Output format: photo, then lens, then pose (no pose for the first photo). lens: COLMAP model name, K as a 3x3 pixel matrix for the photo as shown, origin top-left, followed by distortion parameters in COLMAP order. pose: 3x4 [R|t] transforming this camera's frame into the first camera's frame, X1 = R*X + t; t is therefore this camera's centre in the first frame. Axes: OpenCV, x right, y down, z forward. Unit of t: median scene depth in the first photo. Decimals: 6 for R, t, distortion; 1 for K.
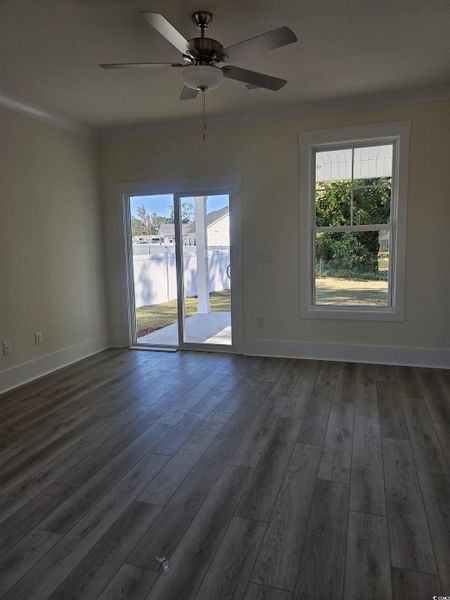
lens RADIAL K [[418.6, 0, 221.5], [0, 418.6, 298.6], [0, 0, 1]] dist [0.037237, -0.003040]
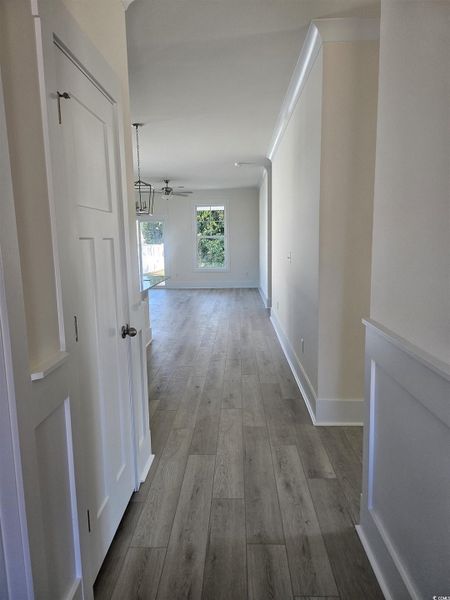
lens RADIAL K [[418.6, 0, 221.5], [0, 418.6, 298.6], [0, 0, 1]] dist [0.037237, -0.003040]
pose [[0.958969, -0.031004, 0.281812, -0.336184], [0.030284, 0.999517, 0.006911, 0.176074], [-0.281890, 0.001907, 0.959445, -1.355569]]
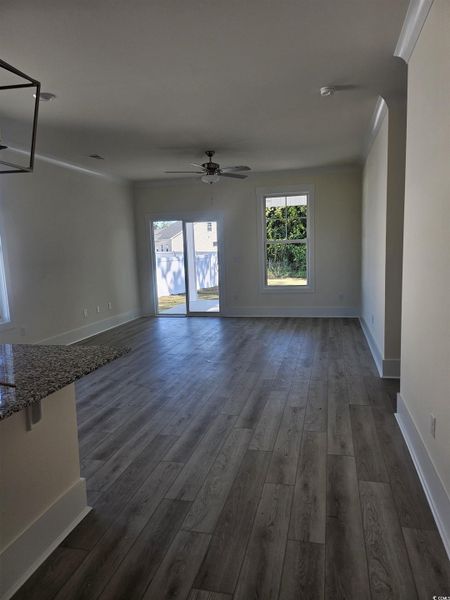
lens RADIAL K [[418.6, 0, 221.5], [0, 418.6, 298.6], [0, 0, 1]] dist [0.037237, -0.003040]
pose [[0.997115, -0.017868, 0.073770, -0.086624], [0.018804, 0.999751, -0.012024, 0.078870], [-0.073536, 0.013377, 0.997203, -0.654300]]
